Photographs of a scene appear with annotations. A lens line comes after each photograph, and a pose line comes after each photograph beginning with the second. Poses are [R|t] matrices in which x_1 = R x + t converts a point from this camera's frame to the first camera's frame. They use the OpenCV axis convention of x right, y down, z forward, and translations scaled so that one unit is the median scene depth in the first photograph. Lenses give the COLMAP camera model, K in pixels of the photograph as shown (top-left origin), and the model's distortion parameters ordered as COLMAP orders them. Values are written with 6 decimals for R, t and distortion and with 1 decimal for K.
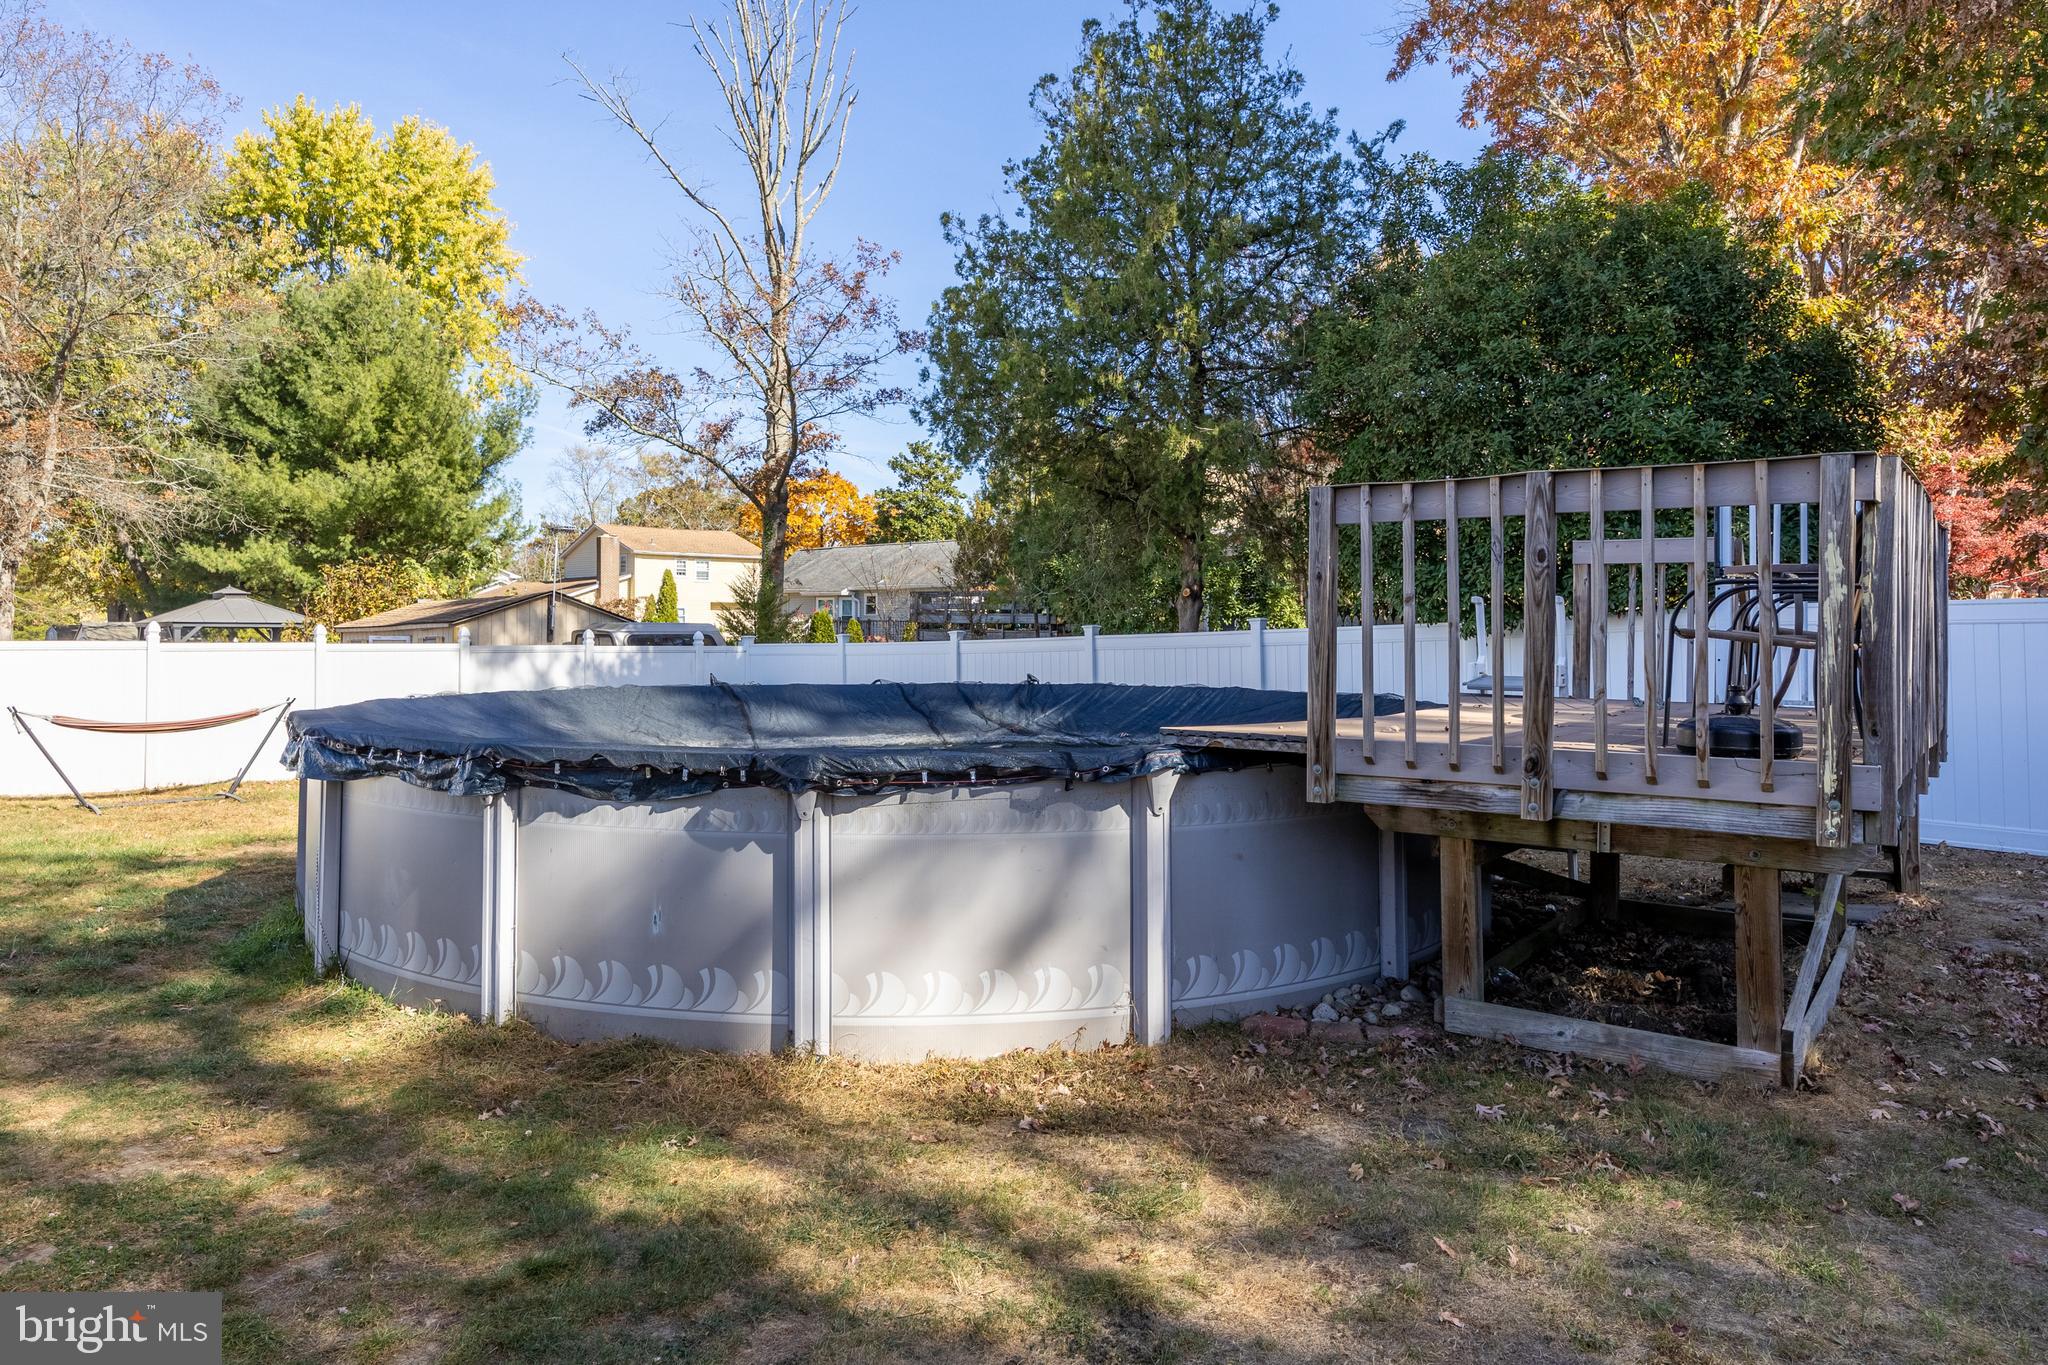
lens RADIAL K [[1367.2, 0, 1023.5], [0, 1367.2, 616.1], [0, 0, 1]] dist [-0.002308, 0.000186]
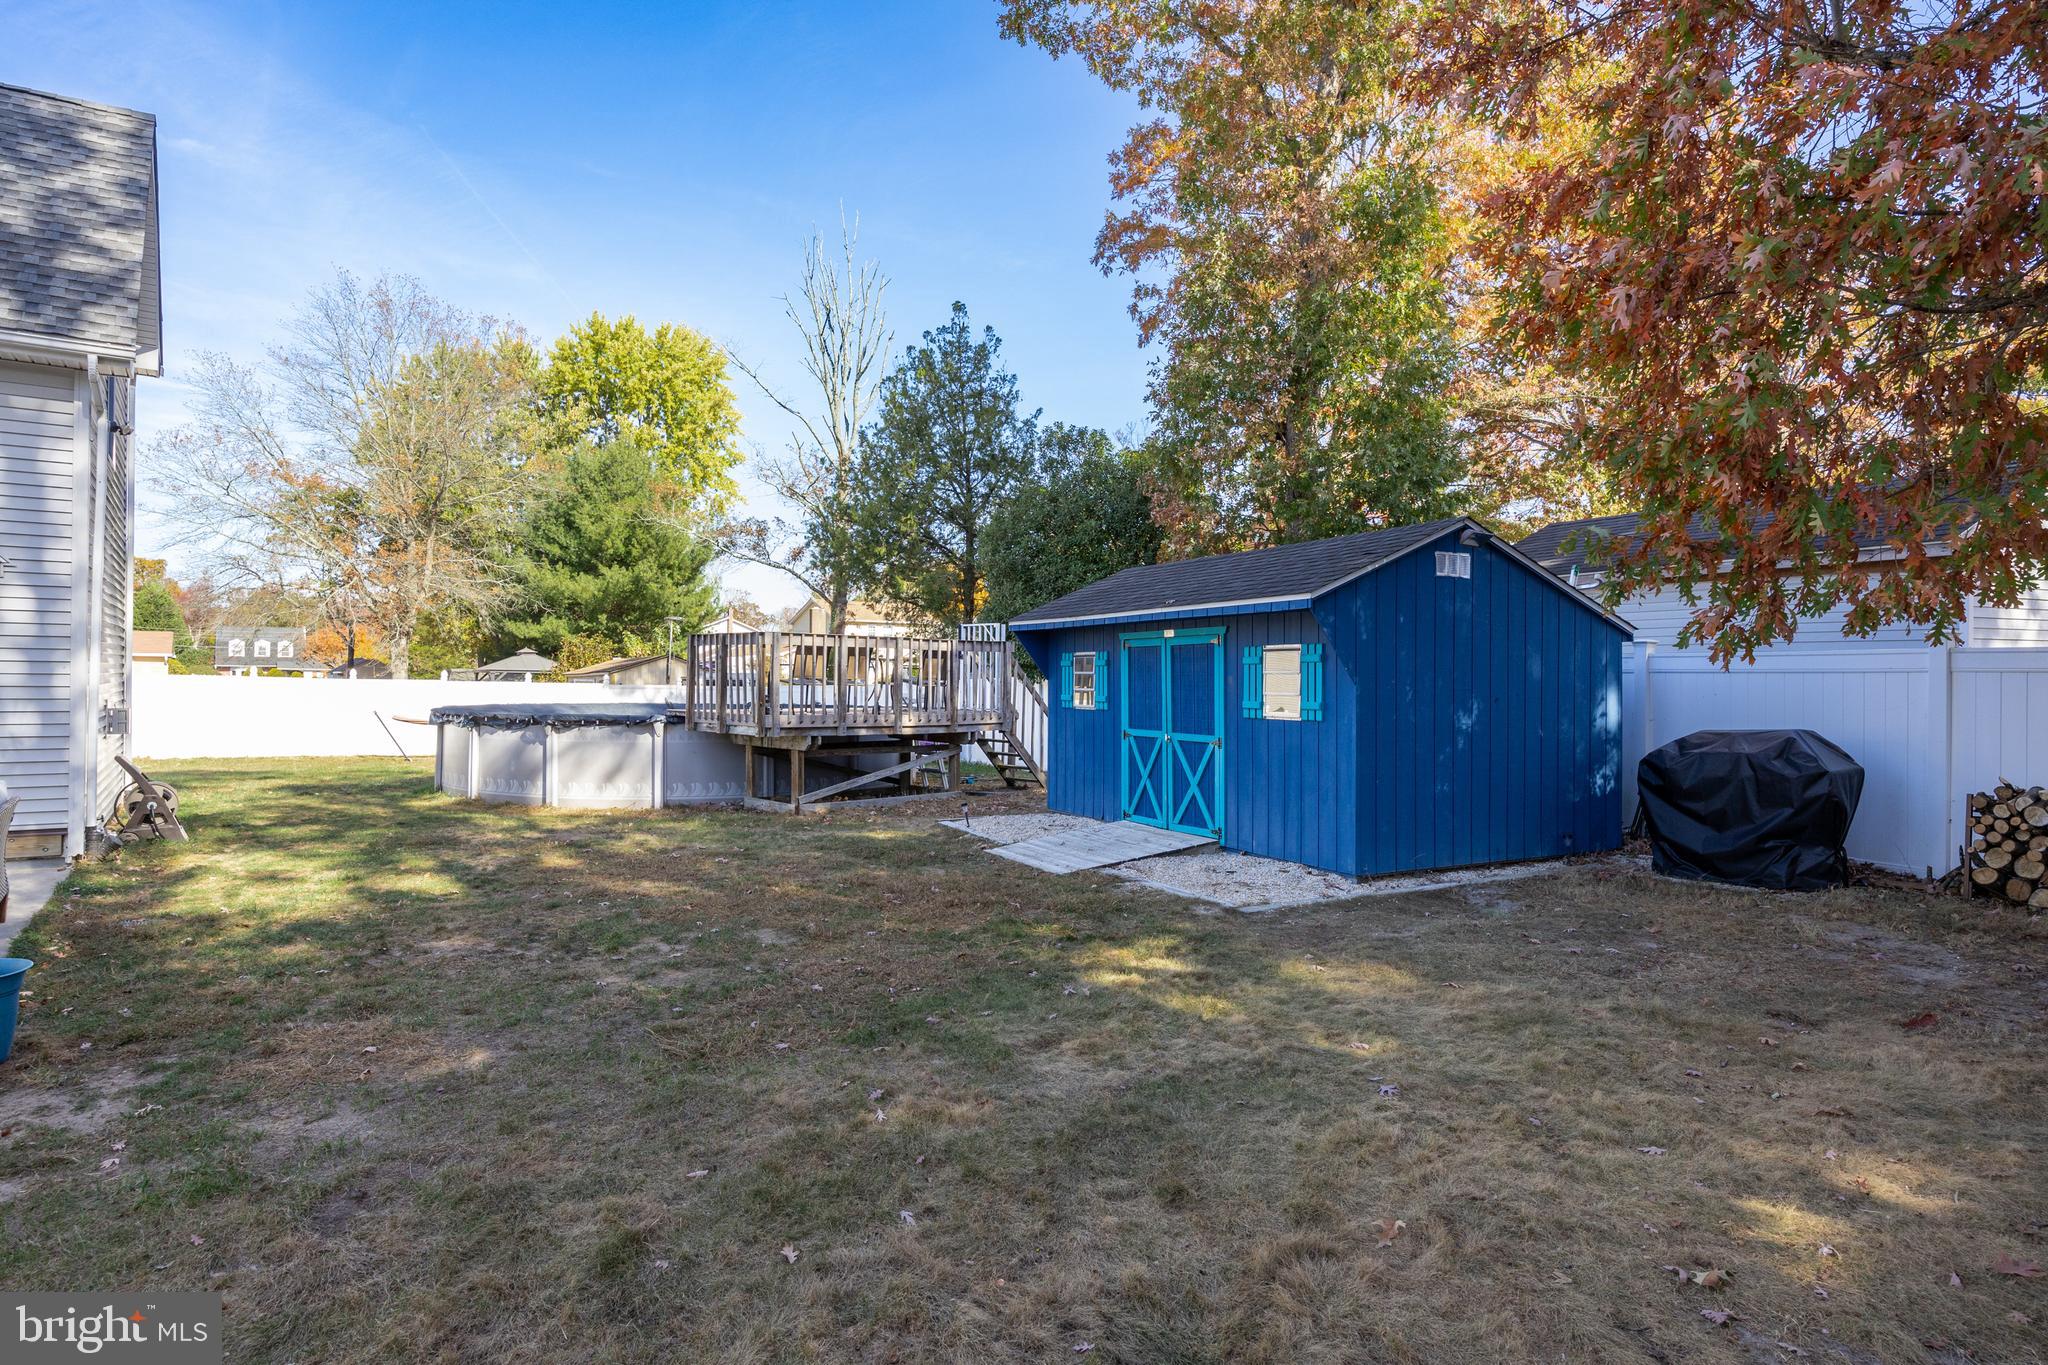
lens RADIAL K [[1152.3, 0, 1022.0], [0, 1152.3, 675.3], [0, 0, 1]] dist [0.001112, 0.000020]
pose [[0.985677, 0.009955, -0.168352, 0.189781], [-0.009055, 0.999940, 0.006116, -0.002564], [0.168403, -0.004504, 0.985708, -0.204419]]
